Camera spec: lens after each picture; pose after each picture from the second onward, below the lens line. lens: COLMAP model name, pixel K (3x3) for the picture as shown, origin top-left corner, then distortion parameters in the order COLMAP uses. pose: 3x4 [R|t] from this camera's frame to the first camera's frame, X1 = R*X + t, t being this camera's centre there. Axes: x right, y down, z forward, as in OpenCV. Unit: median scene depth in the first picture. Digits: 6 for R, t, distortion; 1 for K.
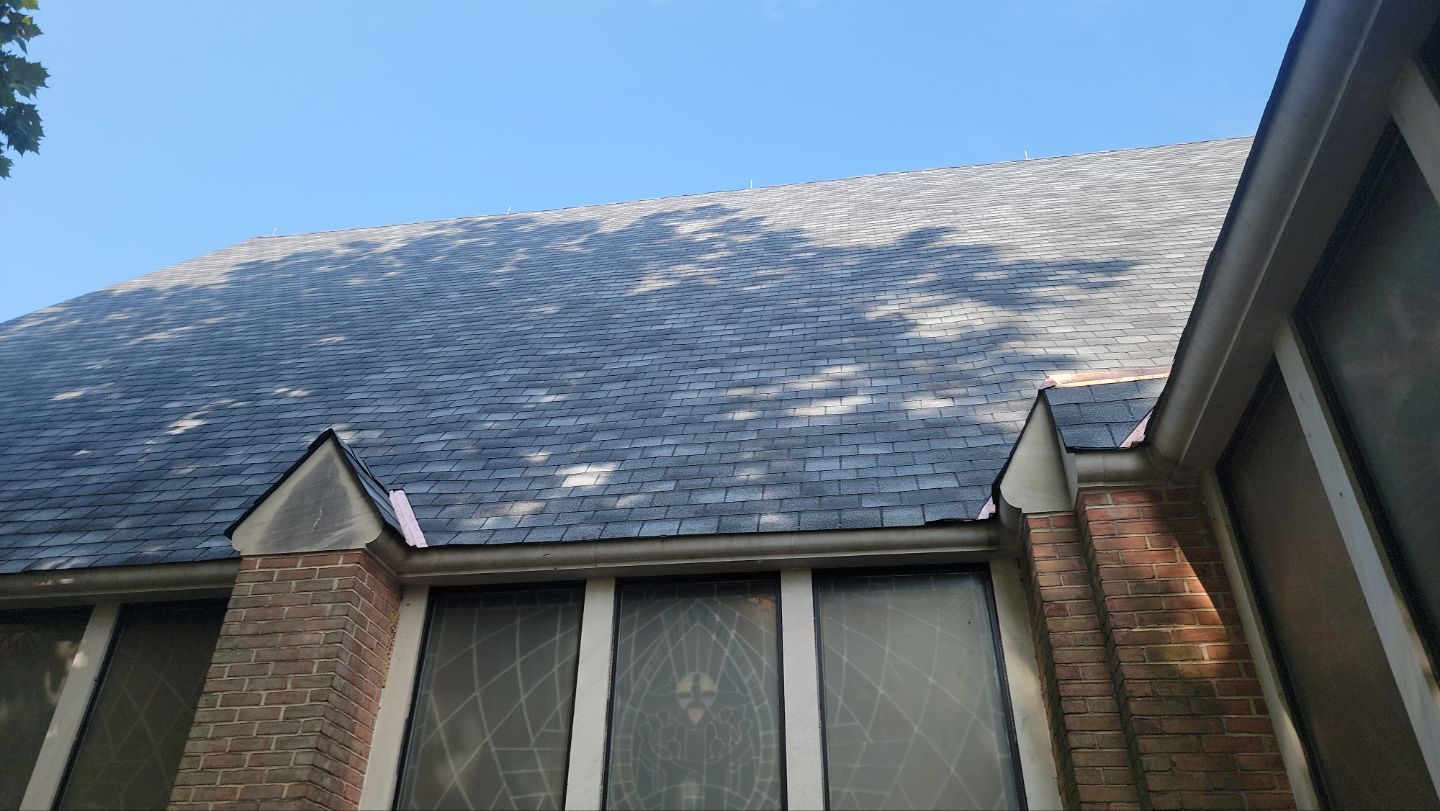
lens RADIAL K [[997.3, 0, 692.4], [0, 997.3, 404.5], [0, 0, 1]] dist [0.090764, -0.088170]
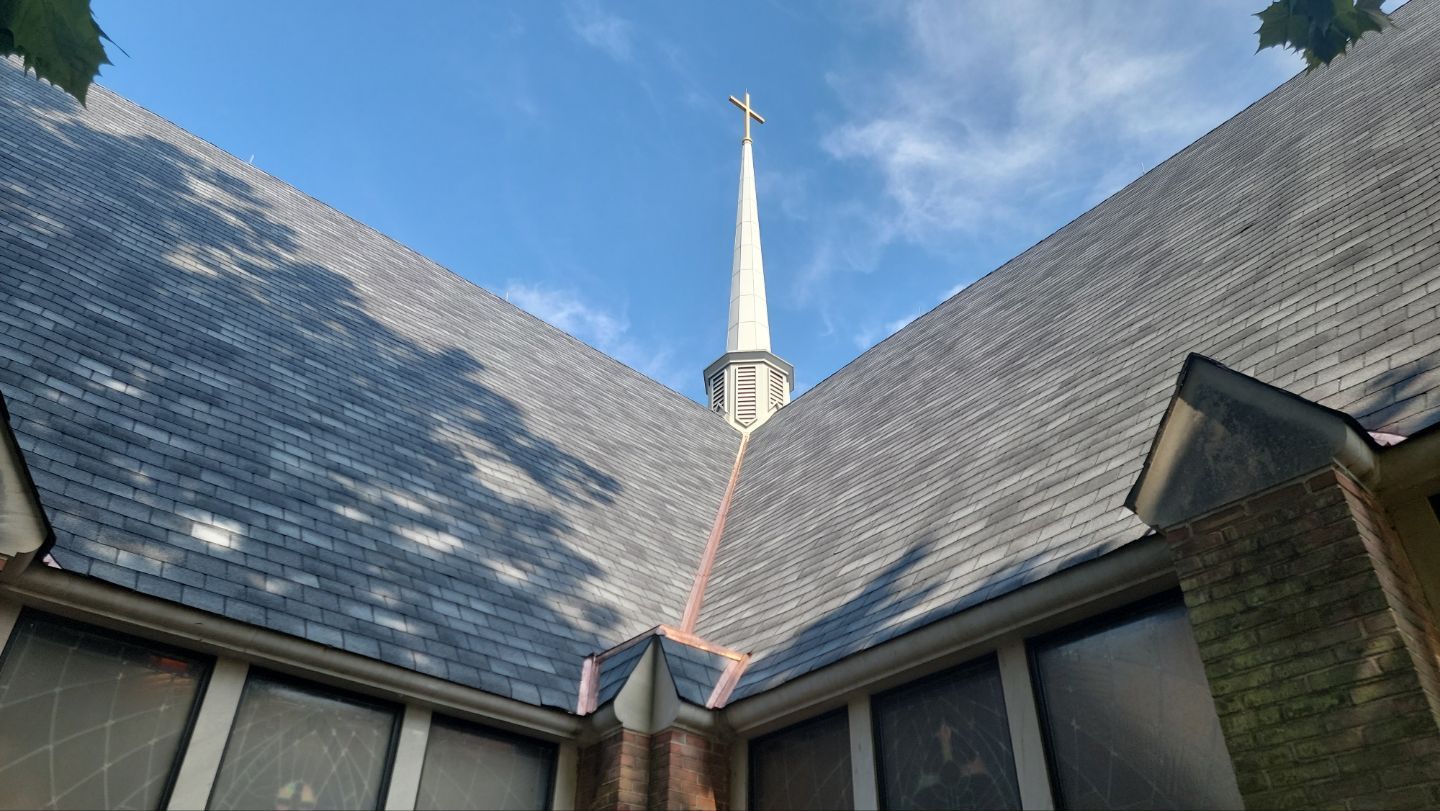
lens RADIAL K [[999.1, 0, 714.7], [0, 999.1, 429.3], [0, 0, 1]] dist [0.096273, -0.088285]
pose [[0.641645, 0.431605, 0.634042, -0.504980], [-0.421023, 0.889171, -0.179205, -0.044824], [-0.641118, -0.151960, 0.752247, -0.013327]]
